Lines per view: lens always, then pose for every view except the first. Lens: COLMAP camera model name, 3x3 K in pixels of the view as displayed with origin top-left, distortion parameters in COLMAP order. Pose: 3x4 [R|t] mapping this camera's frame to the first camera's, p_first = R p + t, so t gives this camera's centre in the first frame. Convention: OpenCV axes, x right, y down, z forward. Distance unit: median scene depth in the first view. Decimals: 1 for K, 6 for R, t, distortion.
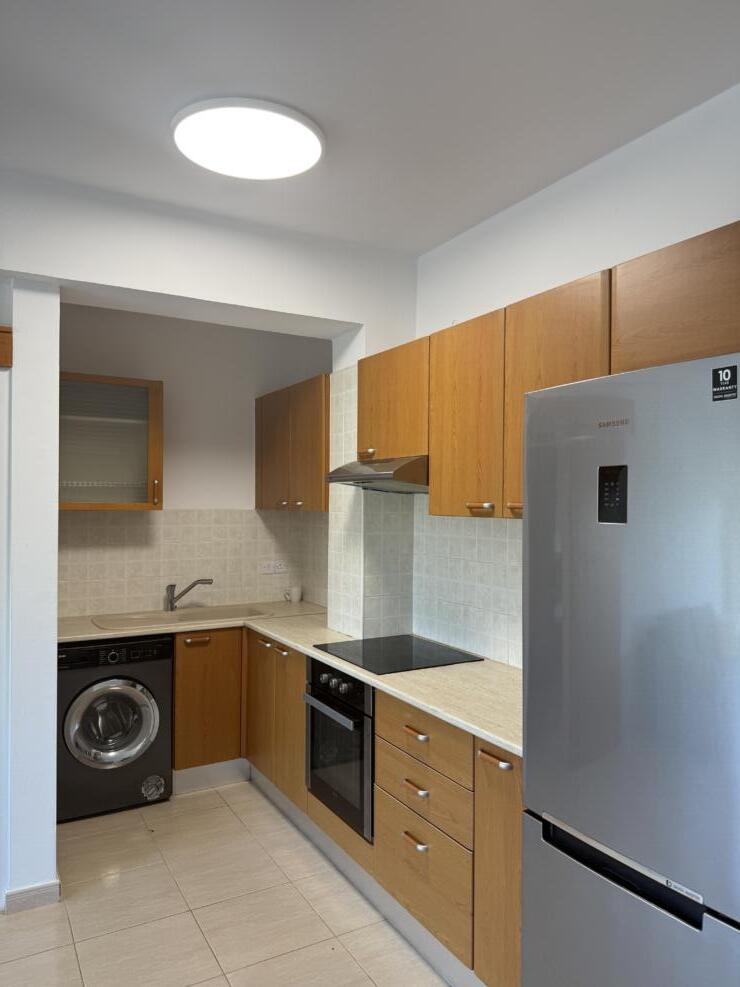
lens RADIAL K [[694.0, 0, 370.0], [0, 694.0, 493.5], [0, 0, 1]] dist [0.103898, -0.140984]
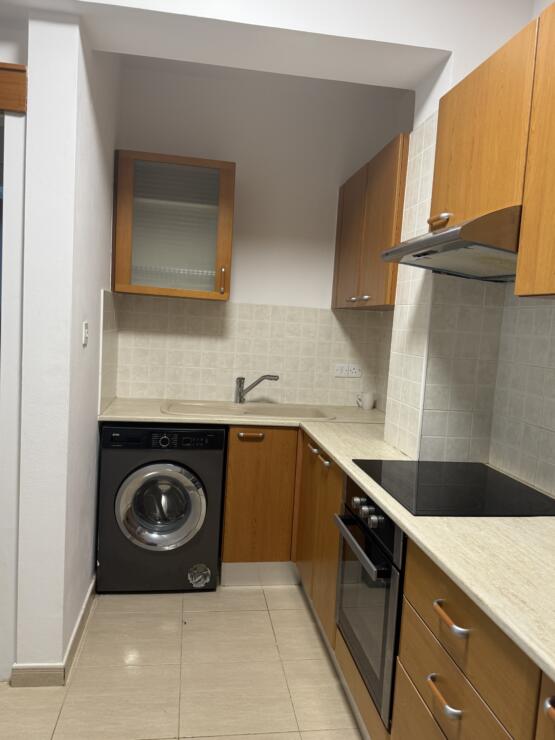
lens RADIAL K [[563.2, 0, 277.5], [0, 563.2, 370.0], [0, 0, 1]] dist [0.178715, -0.316732]
pose [[0.933253, 0.081943, -0.349748, 0.054727], [-0.052029, 0.994202, 0.094103, 0.046338], [0.355431, -0.069625, 0.932106, 0.303209]]
